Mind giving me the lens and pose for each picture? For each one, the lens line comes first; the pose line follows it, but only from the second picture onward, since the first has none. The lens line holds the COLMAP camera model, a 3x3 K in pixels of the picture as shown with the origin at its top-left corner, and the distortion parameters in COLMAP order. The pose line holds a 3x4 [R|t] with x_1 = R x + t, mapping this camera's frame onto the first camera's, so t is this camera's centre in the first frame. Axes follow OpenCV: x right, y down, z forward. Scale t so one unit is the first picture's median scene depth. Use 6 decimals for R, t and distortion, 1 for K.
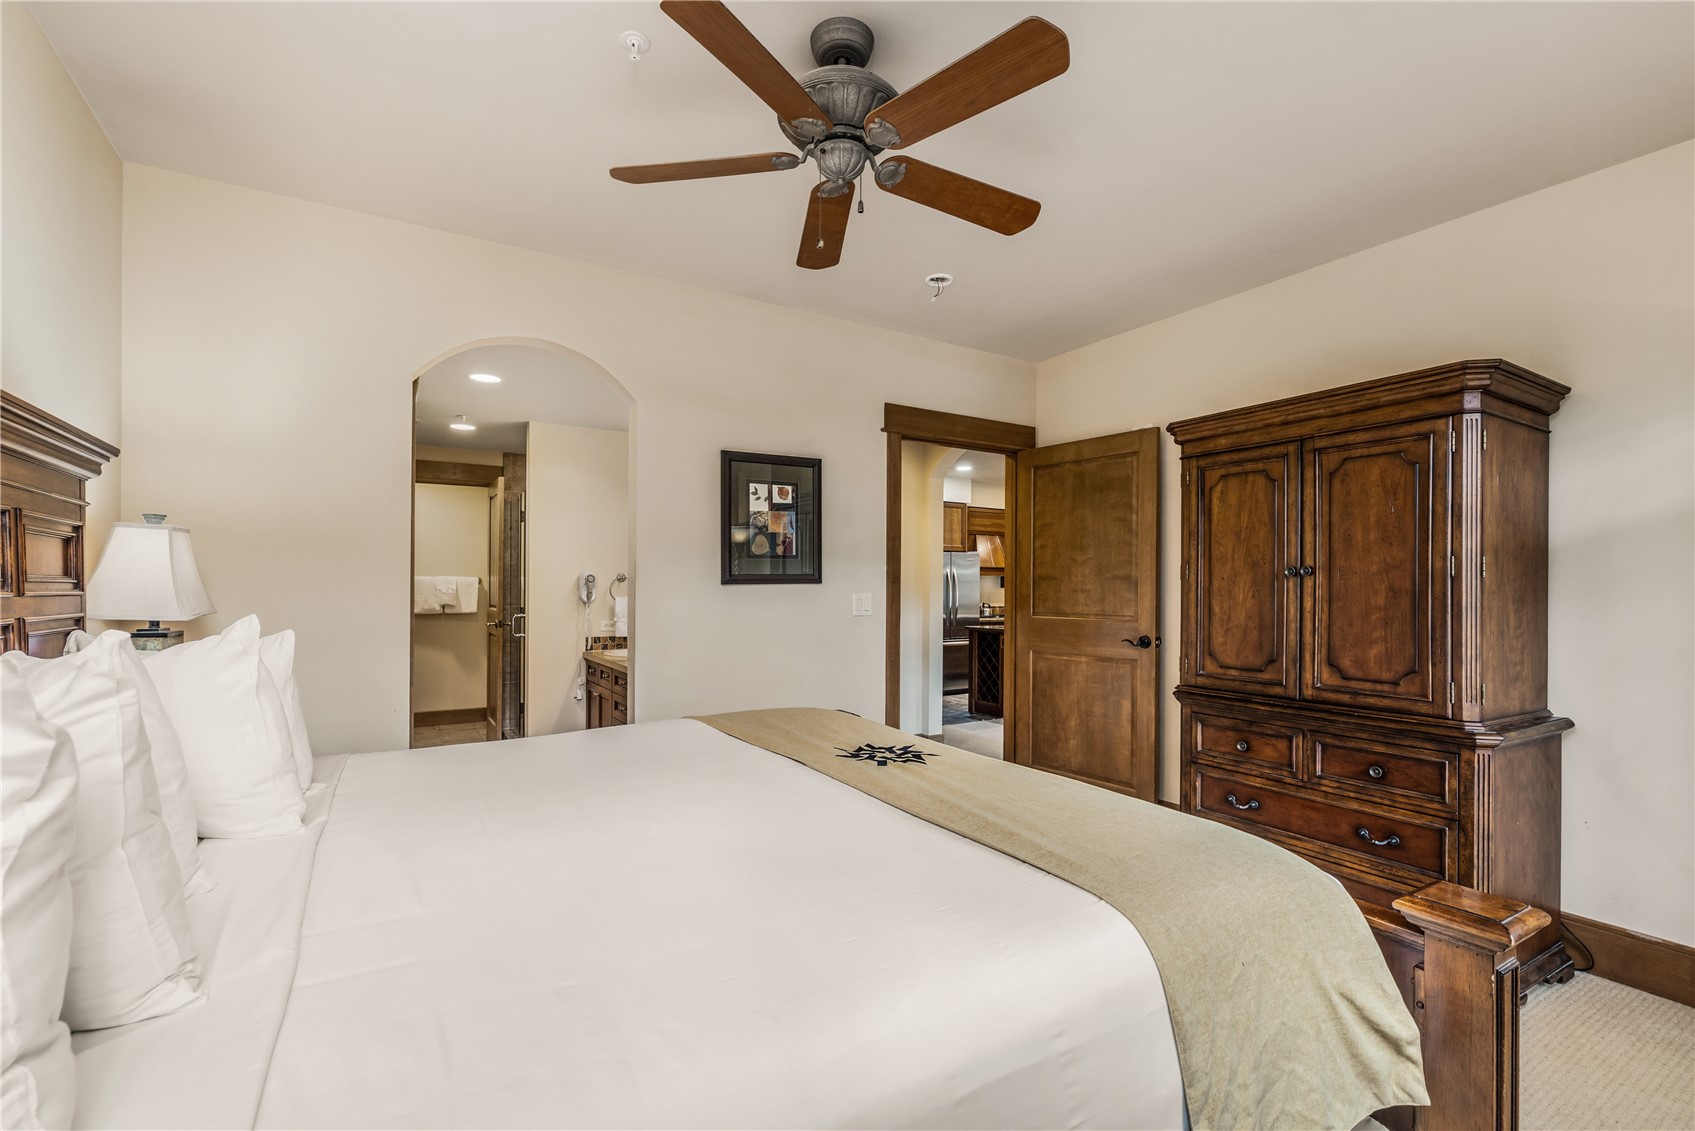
lens RADIAL K [[744.5, 0, 842.1], [0, 744.5, 568.5], [0, 0, 1]] dist [-0.003784, 0.006565]
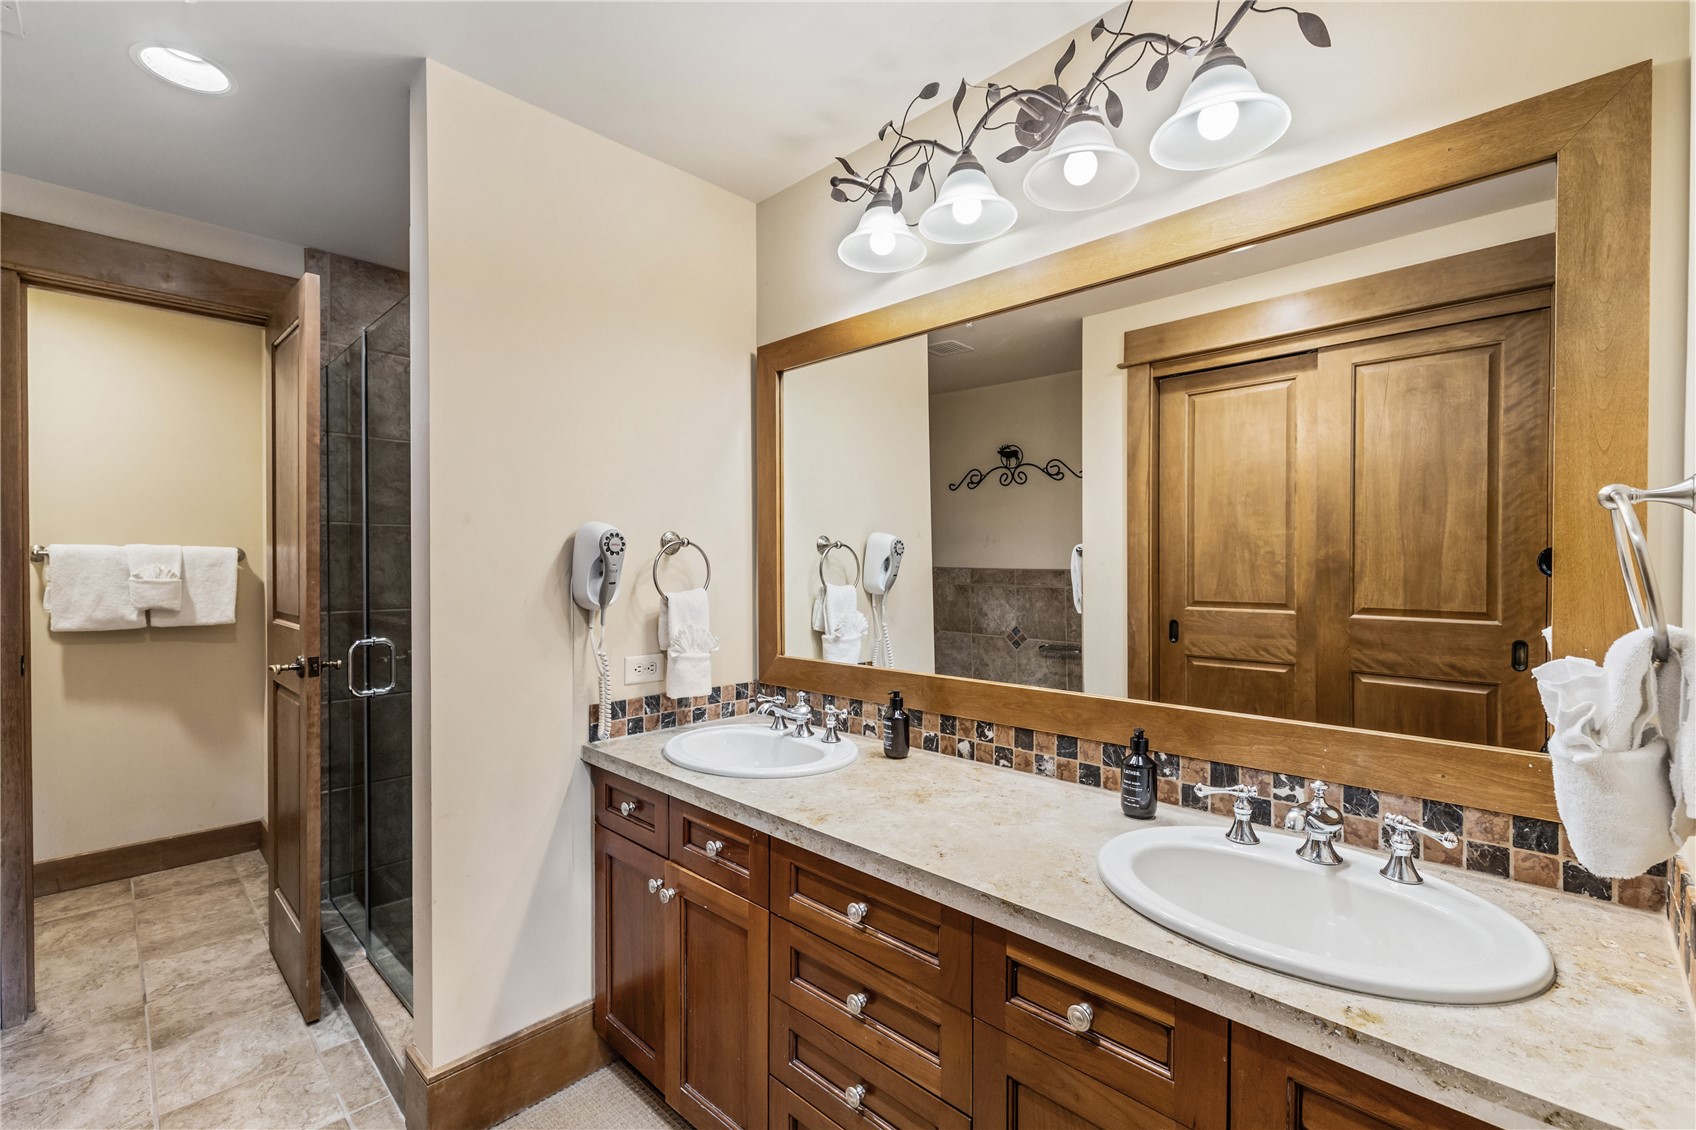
lens RADIAL K [[734.3, 0, 842.4], [0, 734.3, 567.1], [0, 0, 1]] dist [0.001714, 0.000037]
pose [[0.970118, -0.004392, 0.242593, -0.283196], [-0.002690, 0.999580, 0.028856, 0.011532], [-0.242618, -0.028646, 0.969699, 0.561195]]
